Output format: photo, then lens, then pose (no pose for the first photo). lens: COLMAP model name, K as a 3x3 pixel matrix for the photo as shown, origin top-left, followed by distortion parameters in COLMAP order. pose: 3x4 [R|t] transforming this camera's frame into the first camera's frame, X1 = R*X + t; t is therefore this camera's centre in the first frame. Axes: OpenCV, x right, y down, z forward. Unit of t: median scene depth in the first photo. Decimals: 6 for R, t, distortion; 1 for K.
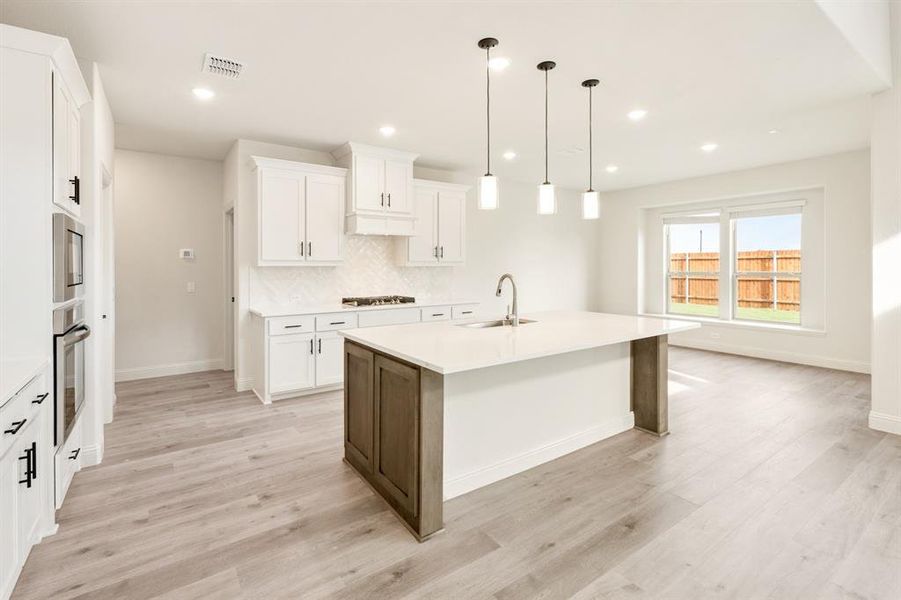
lens RADIAL K [[412.4, 0, 433.6], [0, 412.4, 270.3], [0, 0, 1]] dist [0.001117, 0.000253]
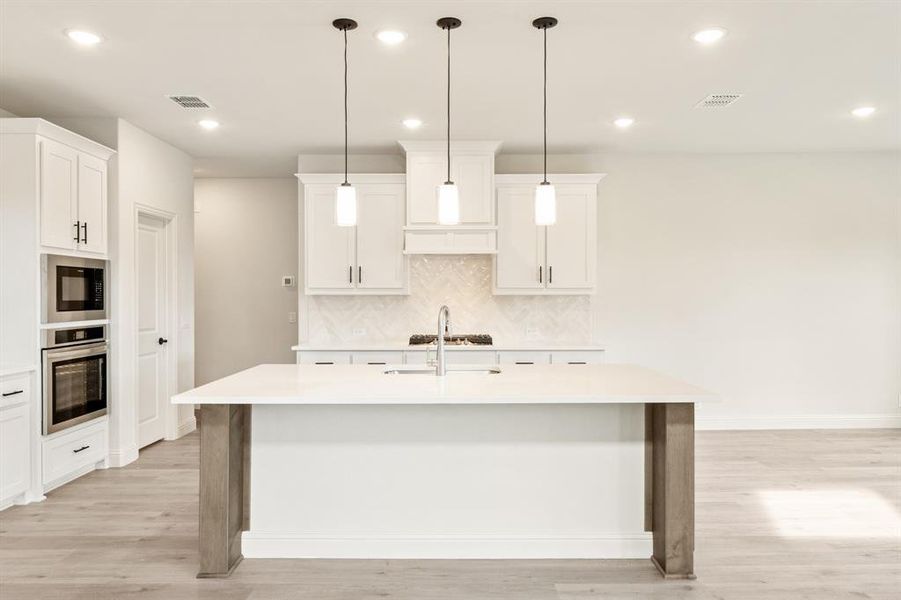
lens RADIAL K [[619.0, 0, 450.5], [0, 619.0, 300.0], [0, 0, 1]] dist [0.002527, 0.001450]
pose [[0.826939, 0.004431, -0.562275, 0.685907], [-0.004631, 0.999989, 0.001071, -0.001769], [0.562273, 0.001718, 0.826950, 0.064630]]
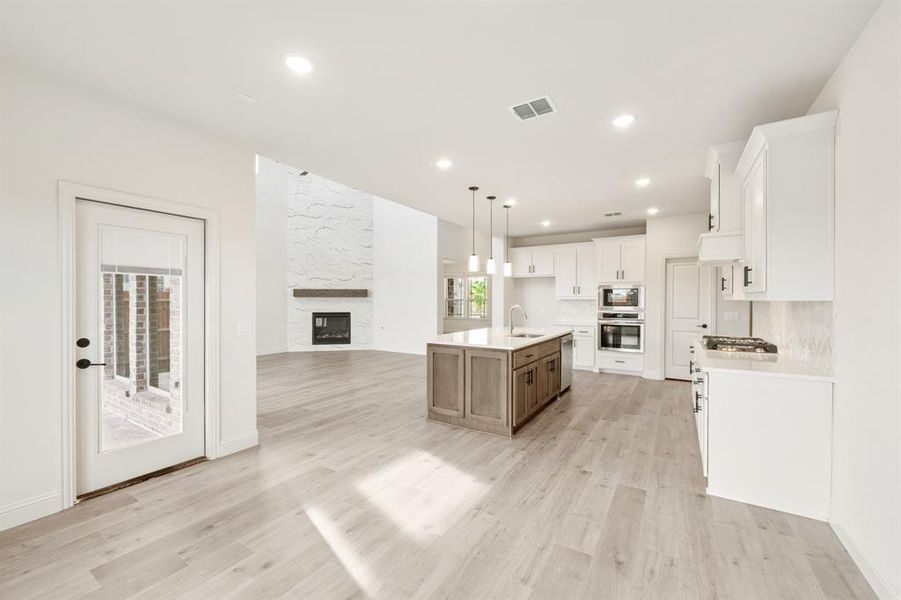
lens RADIAL K [[356.9, 0, 450.5], [0, 356.9, 300.0], [0, 0, 1]] dist [0.000384, 0.000053]
pose [[-0.916717, 0.000559, -0.399536, 0.864178], [-0.003526, 0.999949, 0.009489, -0.019957], [0.399521, 0.010107, -0.916668, 1.886461]]
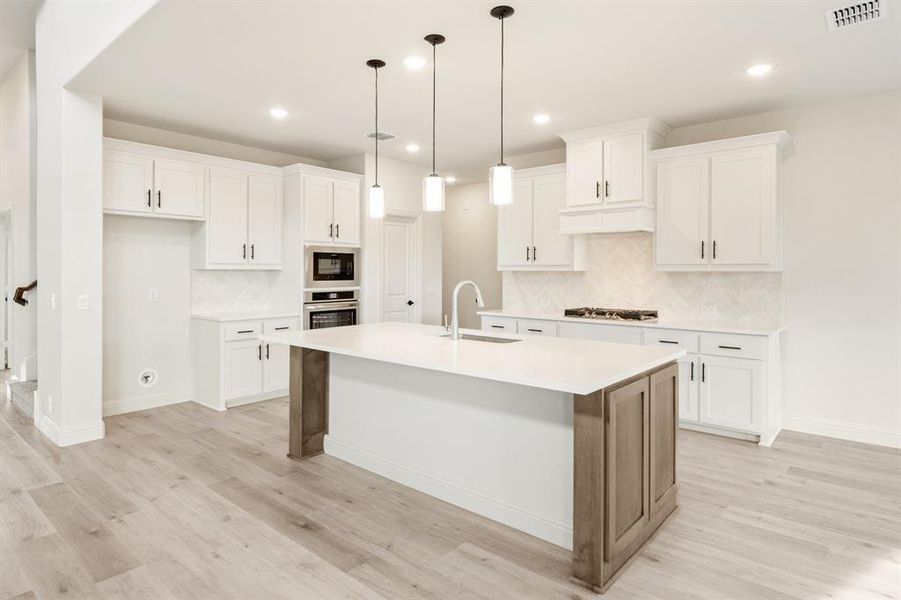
lens RADIAL K [[510.2, 0, 437.9], [0, 510.2, 276.1], [0, 0, 1]] dist [0.002609, 0.000504]
pose [[0.250224, 0.011189, -0.968123, 1.002633], [-0.011502, 0.999897, 0.008583, -0.006567], [0.968120, 0.008988, 0.250326, 0.564083]]
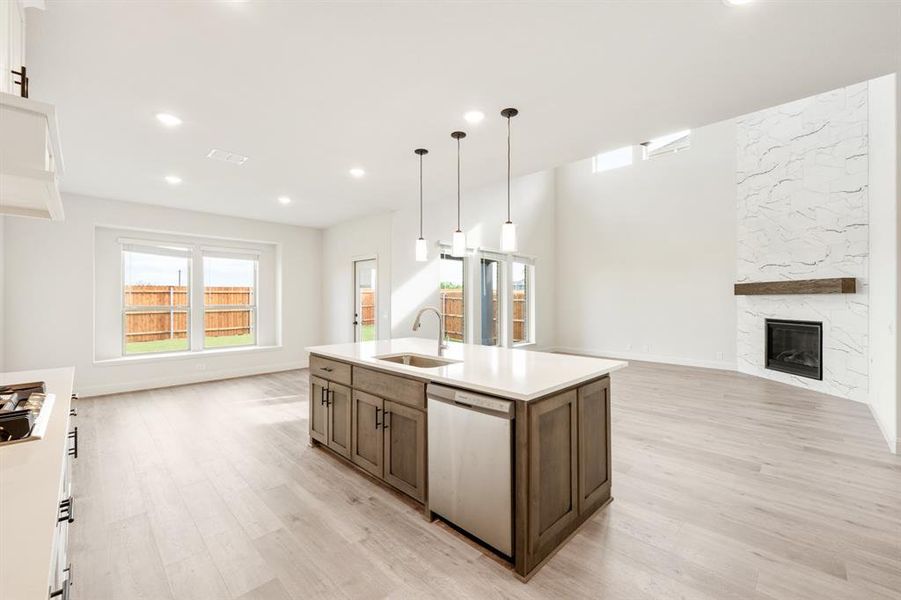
lens RADIAL K [[361.0, 0, 455.7], [0, 361.0, 300.0], [0, 0, 1]] dist [0.017365, 0.000038]
pose [[-0.200311, 0.000974, 0.979732, -0.589017], [0.010857, 0.999940, 0.001225, -0.007420], [-0.979672, 0.010882, -0.200309, 0.935454]]
